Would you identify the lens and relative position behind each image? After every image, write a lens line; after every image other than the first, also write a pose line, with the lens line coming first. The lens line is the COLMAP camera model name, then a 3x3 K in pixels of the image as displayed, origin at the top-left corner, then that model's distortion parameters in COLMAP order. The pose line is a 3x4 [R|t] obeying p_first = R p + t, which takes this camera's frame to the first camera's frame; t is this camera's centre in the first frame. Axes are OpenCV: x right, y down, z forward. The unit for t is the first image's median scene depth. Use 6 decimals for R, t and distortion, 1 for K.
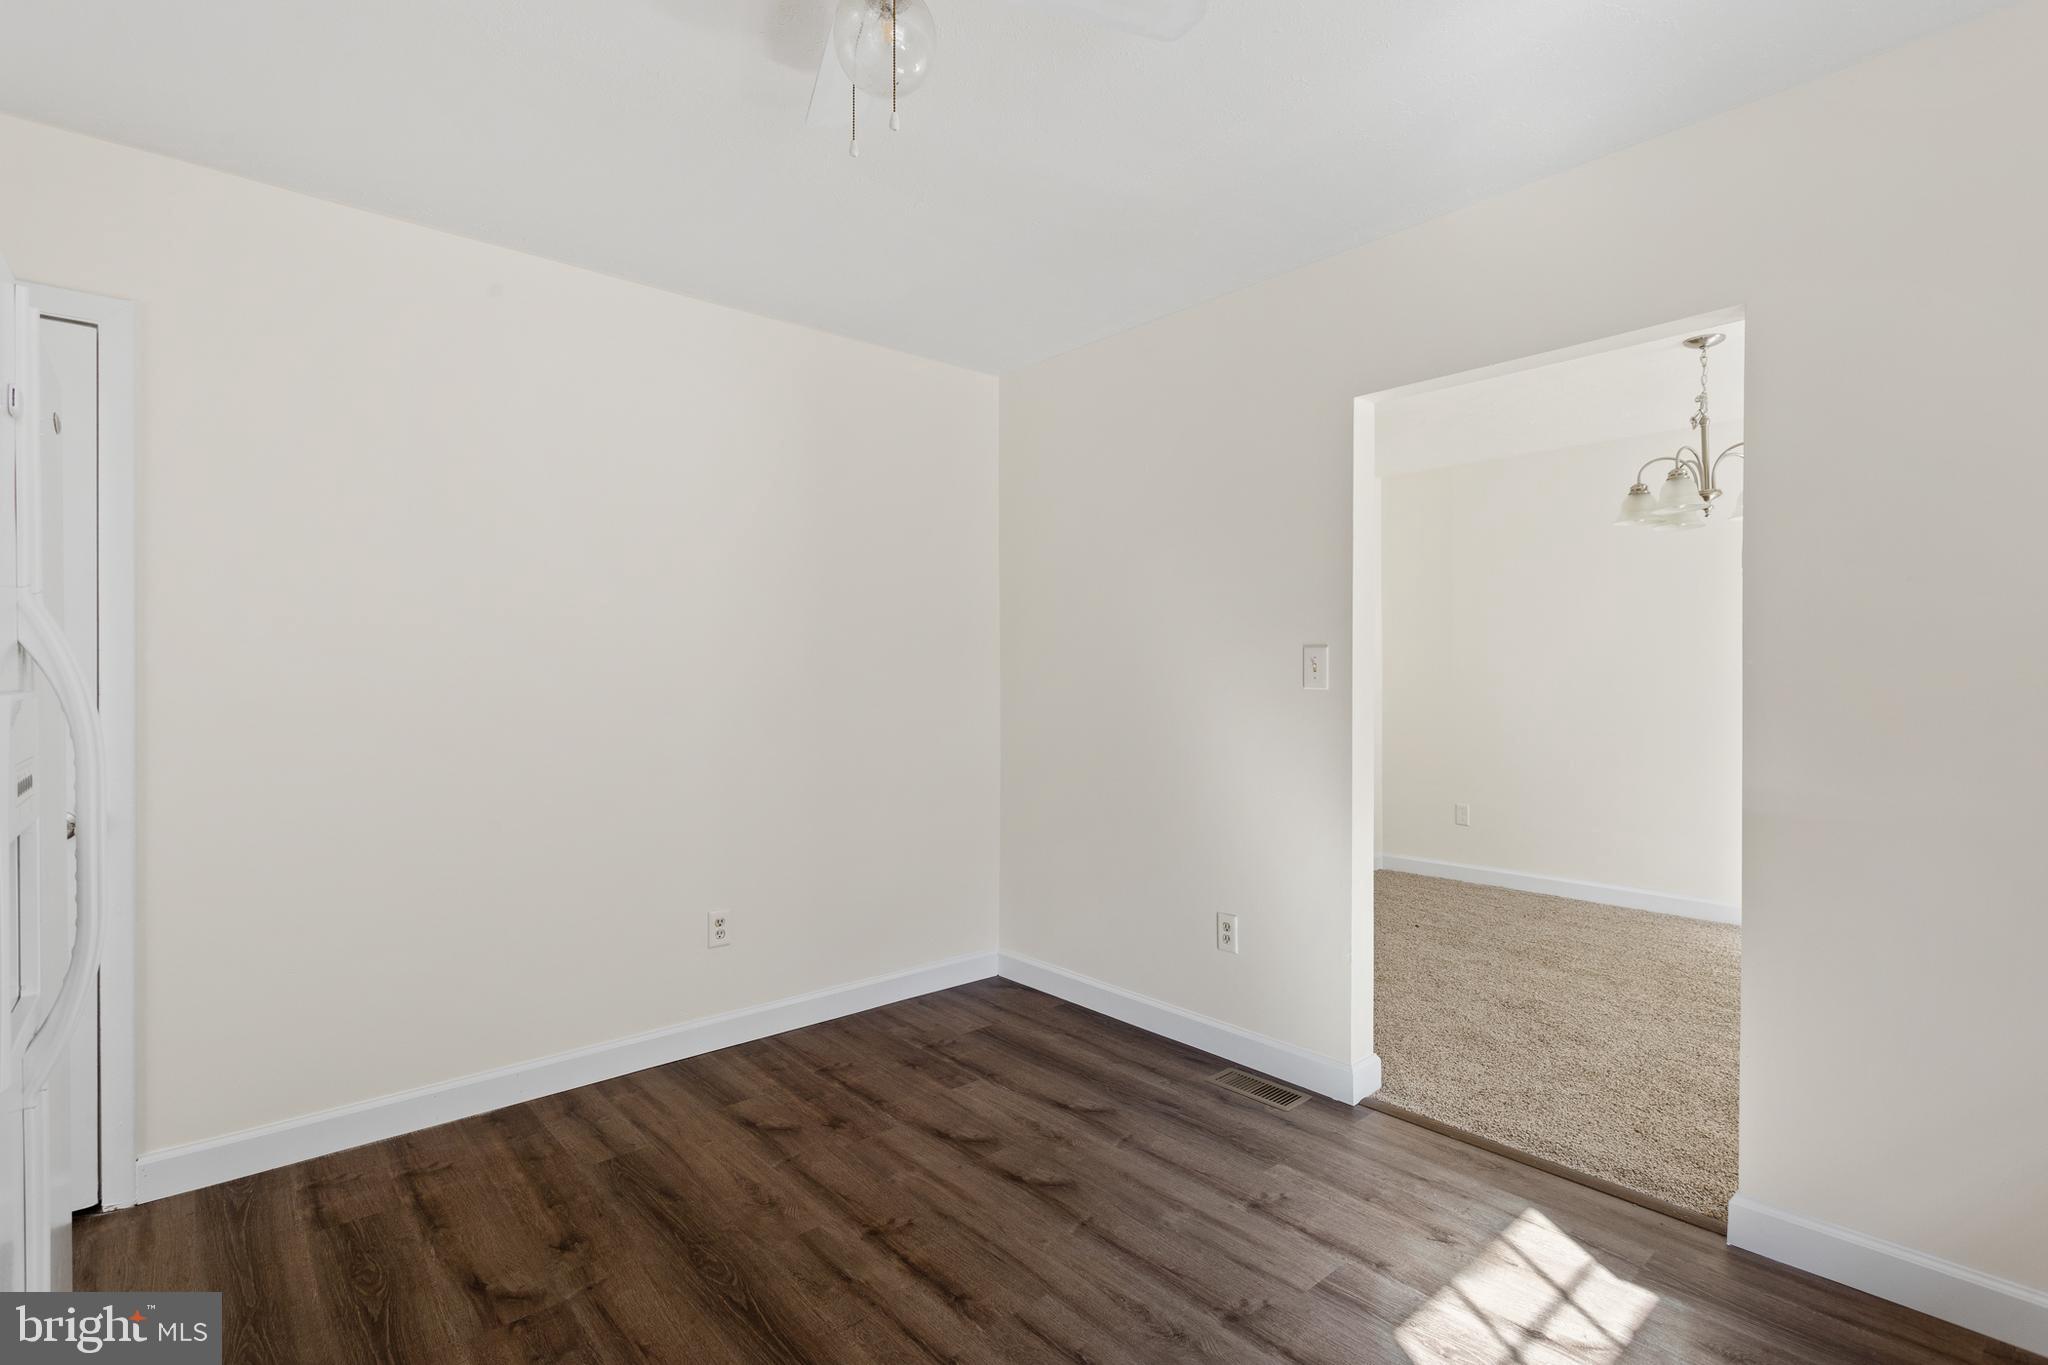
lens RADIAL K [[972.4, 0, 1030.7], [0, 972.4, 679.8], [0, 0, 1]] dist [0.002467, 0.000885]
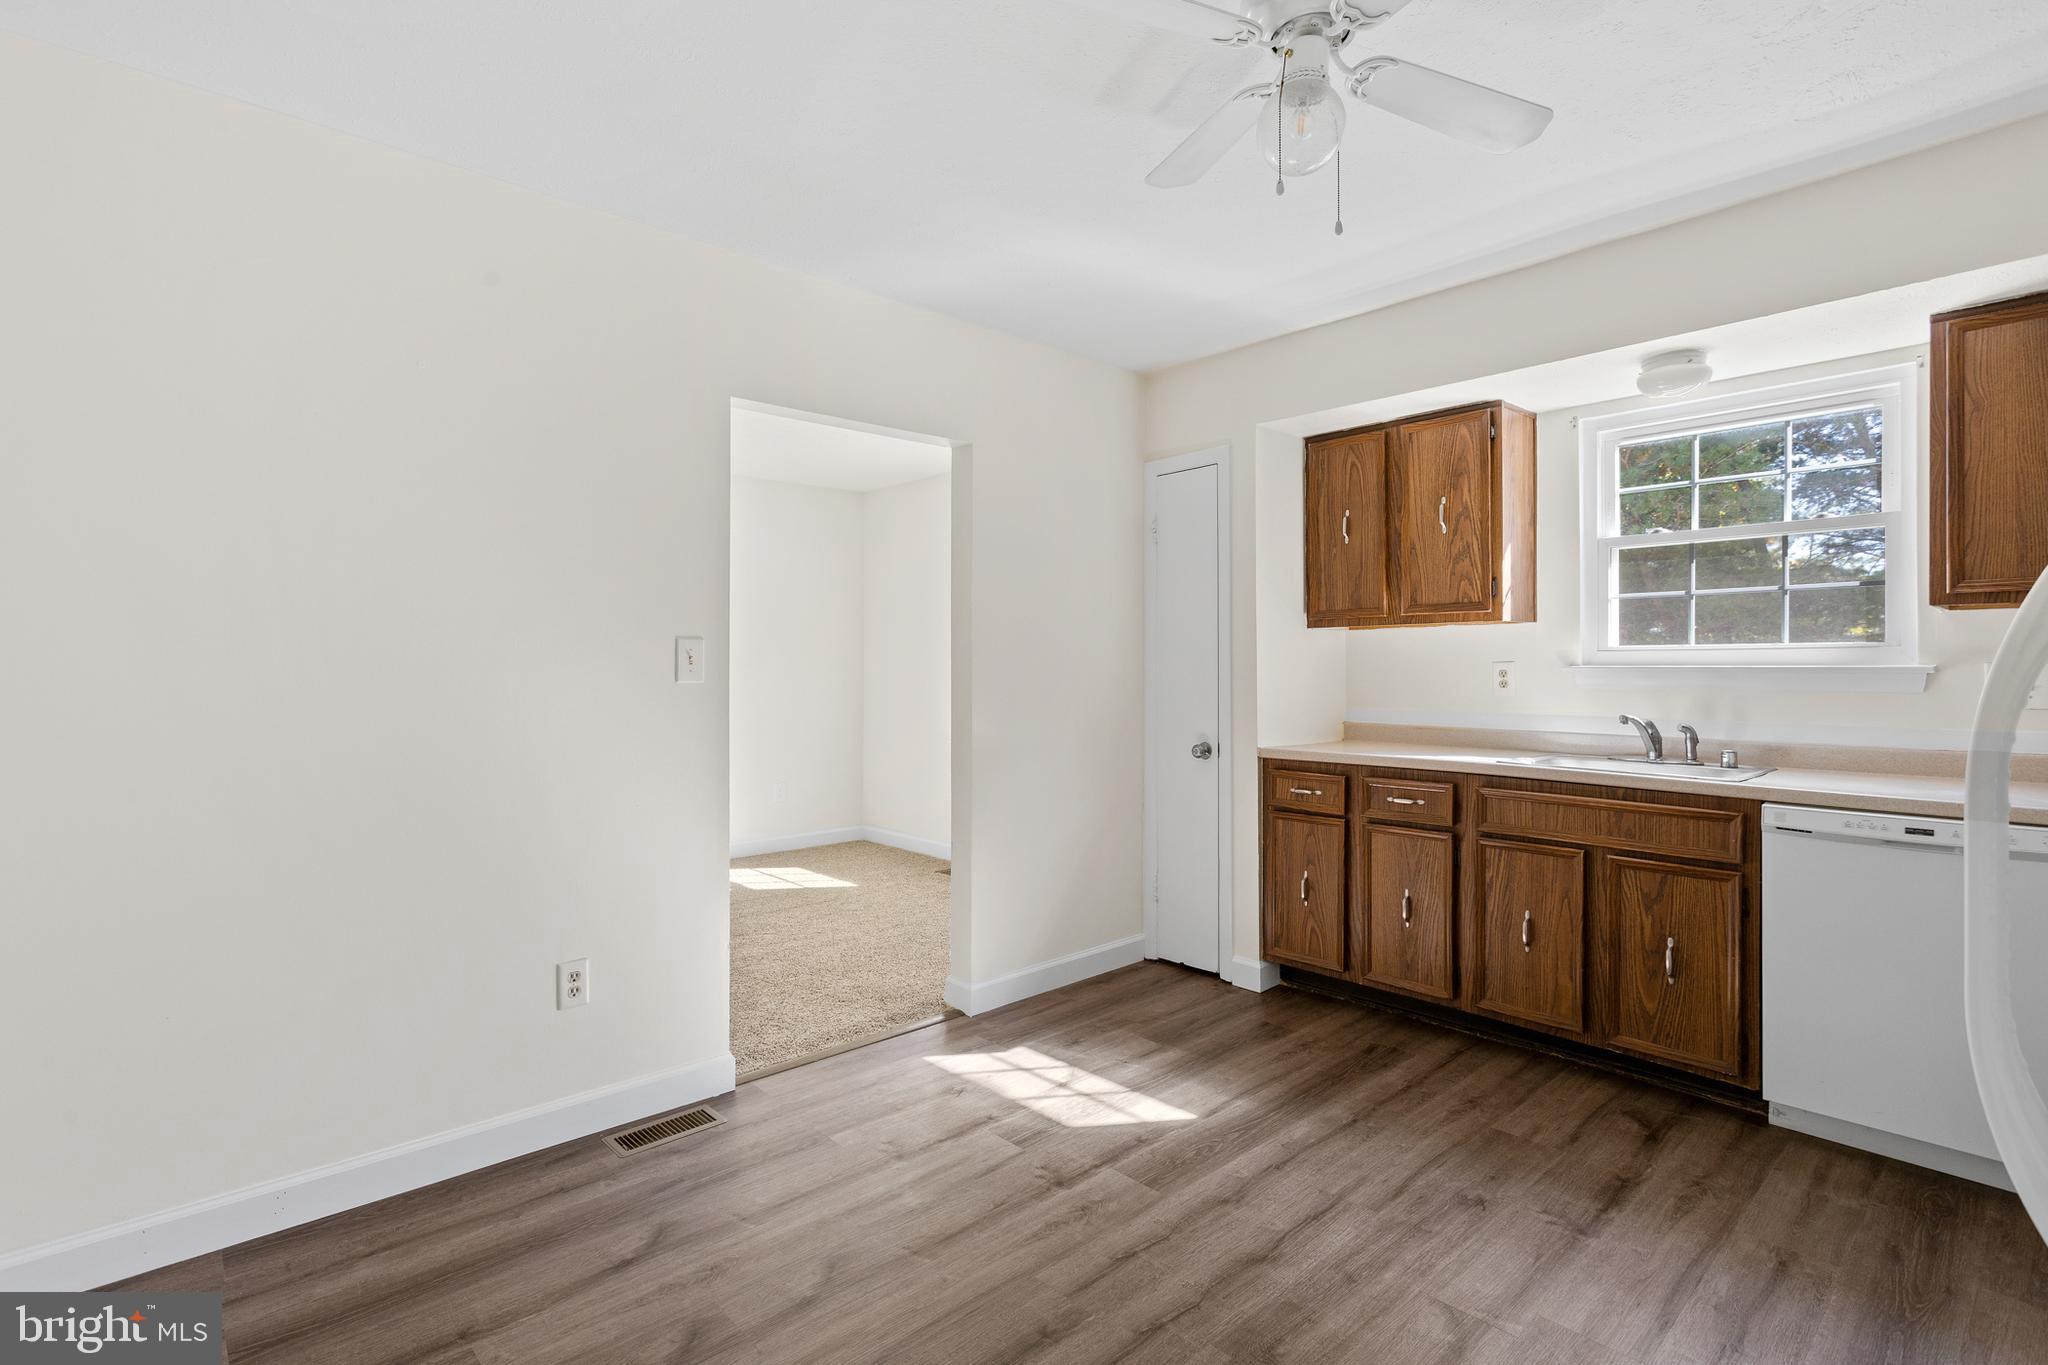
lens RADIAL K [[972.4, 0, 1030.9], [0, 972.4, 672.2], [0, 0, 1]] dist [0.002467, 0.000885]
pose [[-0.025224, -0.003848, 0.999674, -0.862498], [0.000617, 0.999992, 0.003864, -0.004905], [-0.999682, 0.000715, -0.025222, 0.887157]]
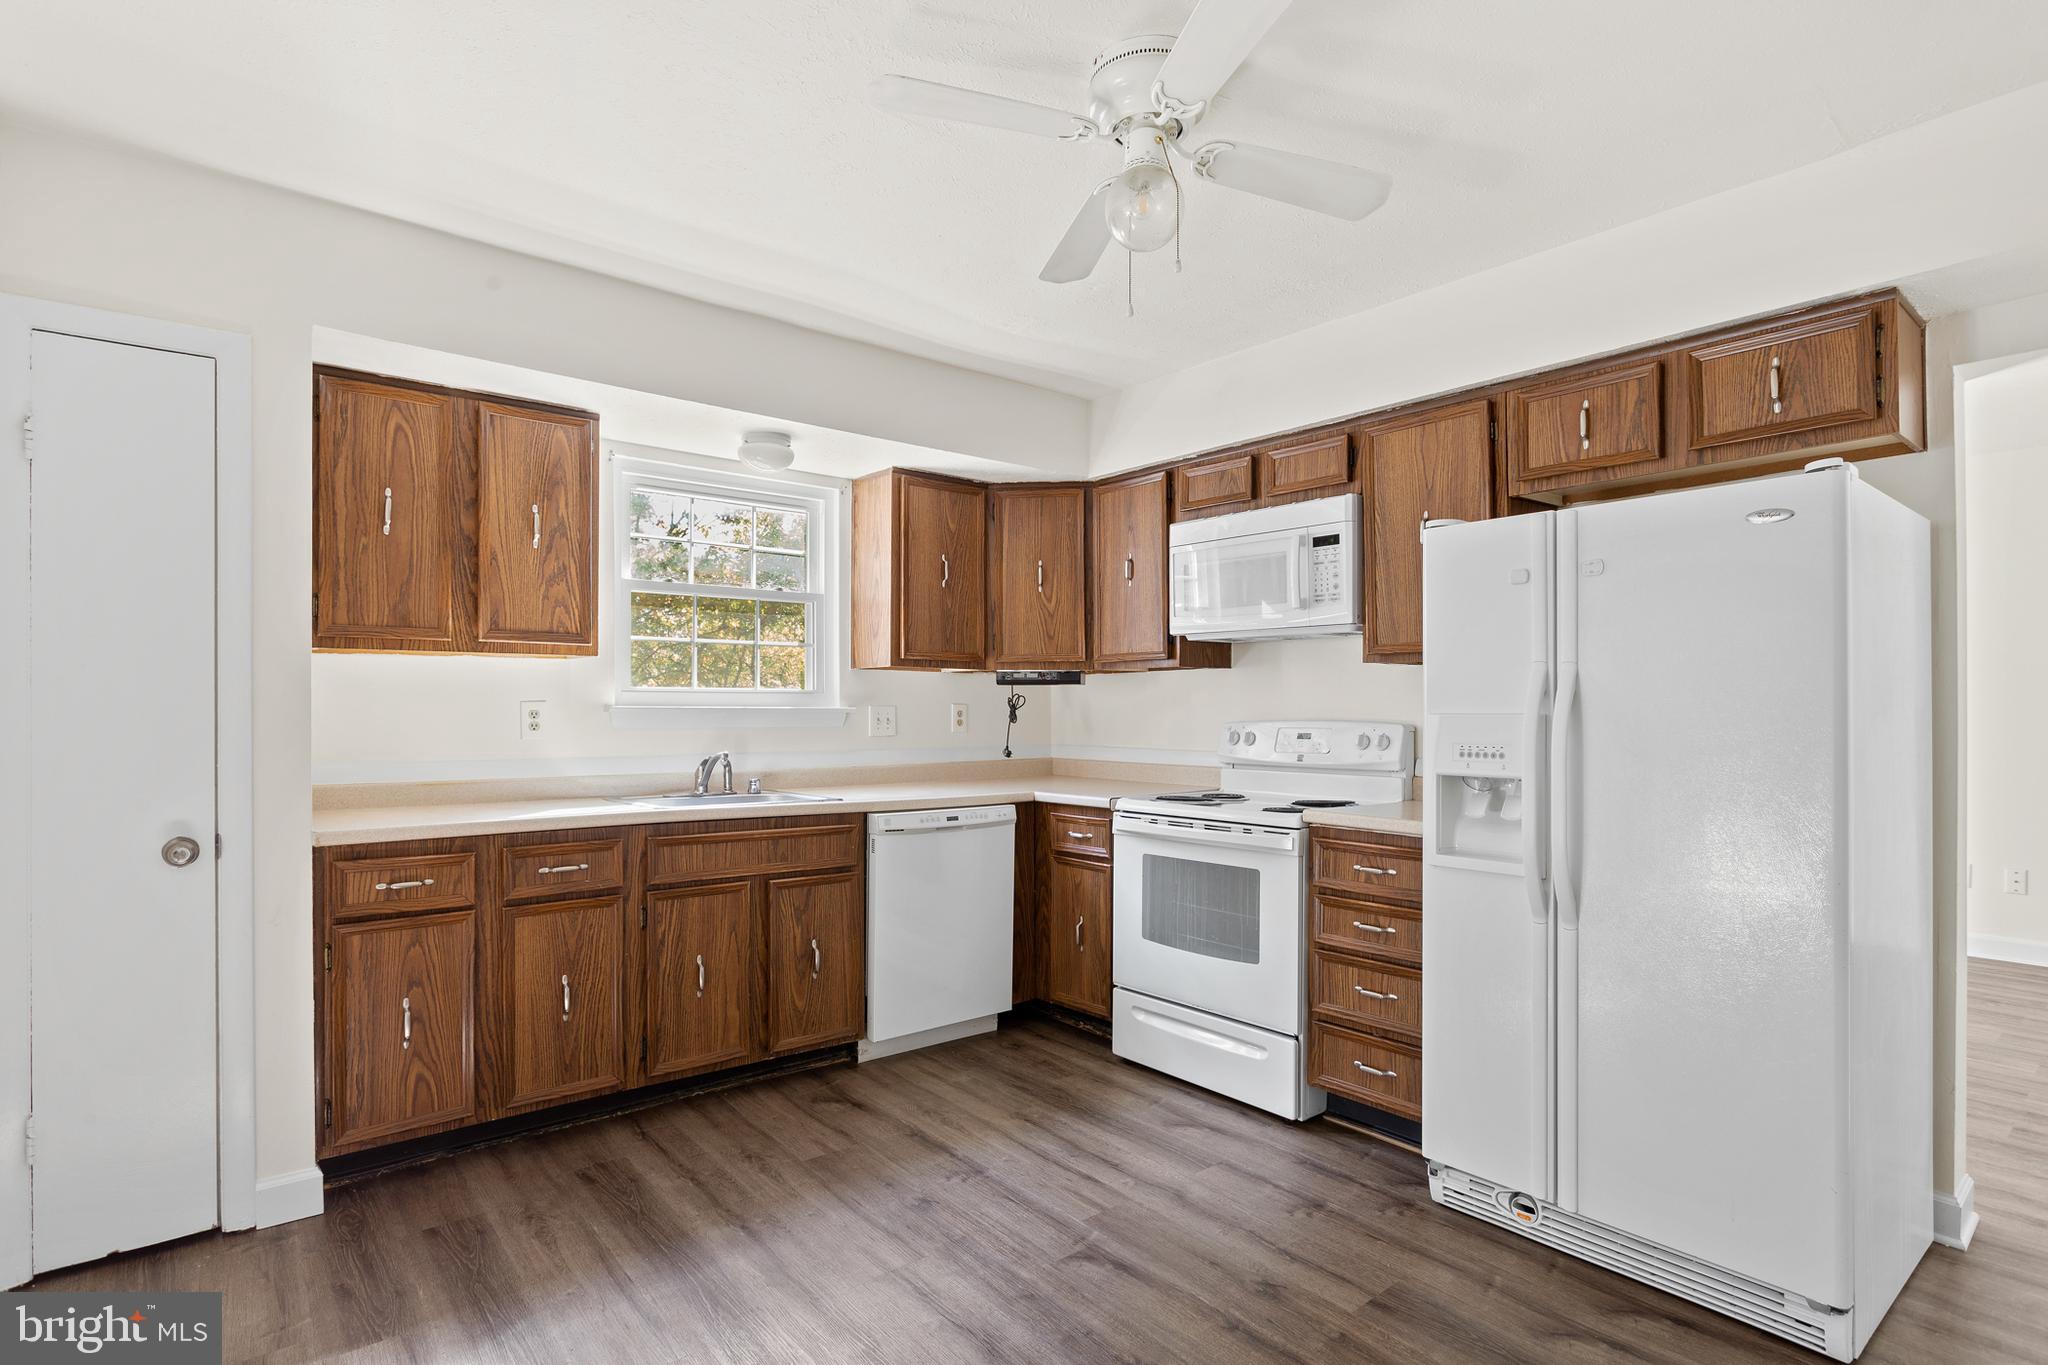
lens RADIAL K [[1009.1, 0, 1022.5], [0, 1009.1, 709.3], [0, 0, 1]] dist [-0.005604, 0.001263]
pose [[-0.999128, -0.002997, 0.041648, -0.037027], [-0.002977, 0.999995, 0.000533, -0.006022], [-0.041649, 0.000409, -0.999132, 1.514734]]
